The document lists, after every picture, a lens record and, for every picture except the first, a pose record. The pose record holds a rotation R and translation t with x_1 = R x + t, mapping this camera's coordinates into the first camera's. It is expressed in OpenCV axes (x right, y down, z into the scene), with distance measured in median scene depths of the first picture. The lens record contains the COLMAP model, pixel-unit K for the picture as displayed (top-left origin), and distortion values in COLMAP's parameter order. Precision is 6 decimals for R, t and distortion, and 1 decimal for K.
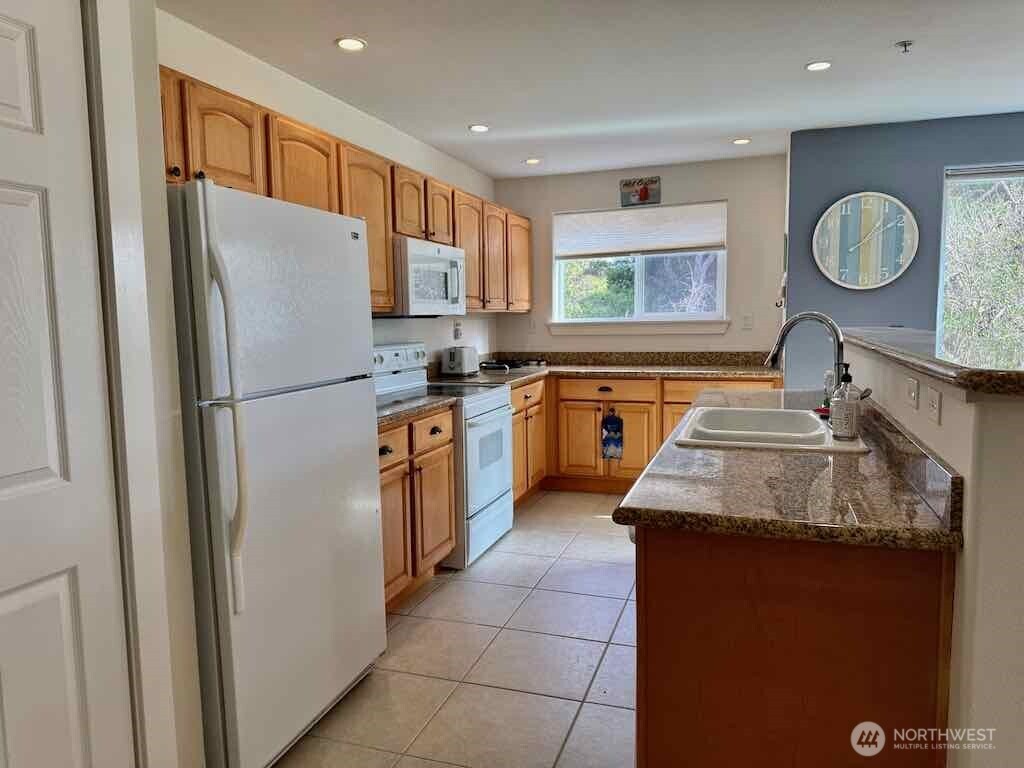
lens RADIAL K [[718.5, 0, 512.1], [0, 718.5, 384.8], [0, 0, 1]] dist [0.054634, -0.064093]
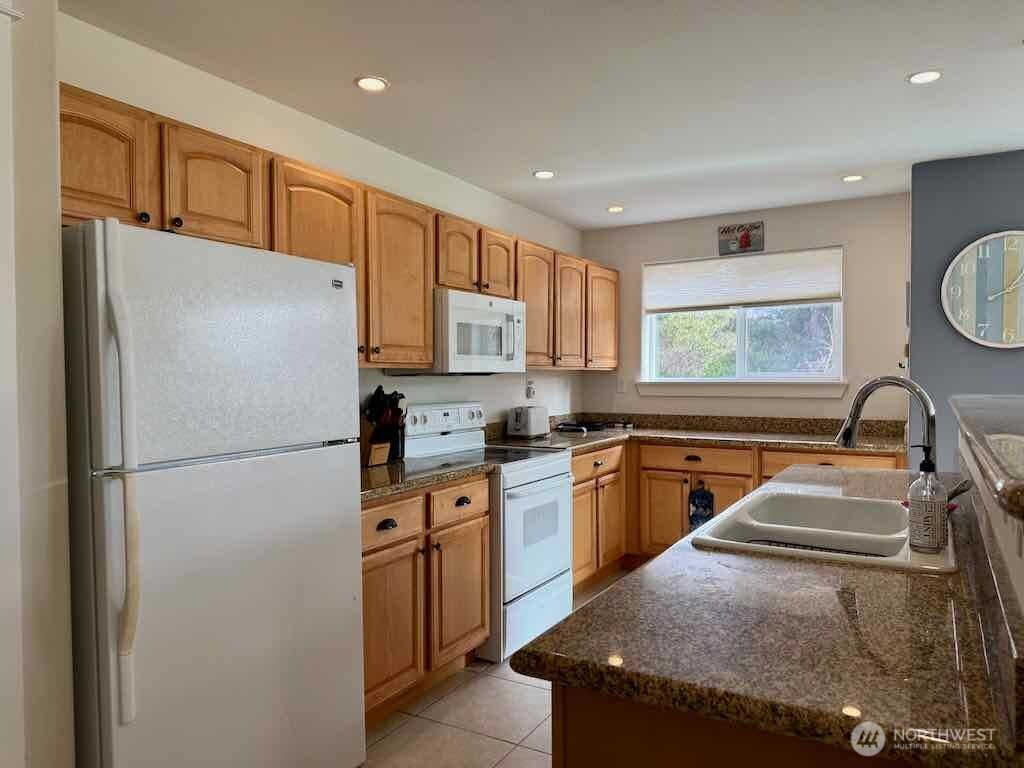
lens RADIAL K [[718.5, 0, 517.2], [0, 718.5, 386.0], [0, 0, 1]] dist [0.054634, -0.064093]
pose [[0.981815, 0.015522, -0.189203, 0.103918], [-0.030051, 0.996793, -0.074165, -0.012641], [0.187445, 0.078502, 0.979133, 0.106960]]
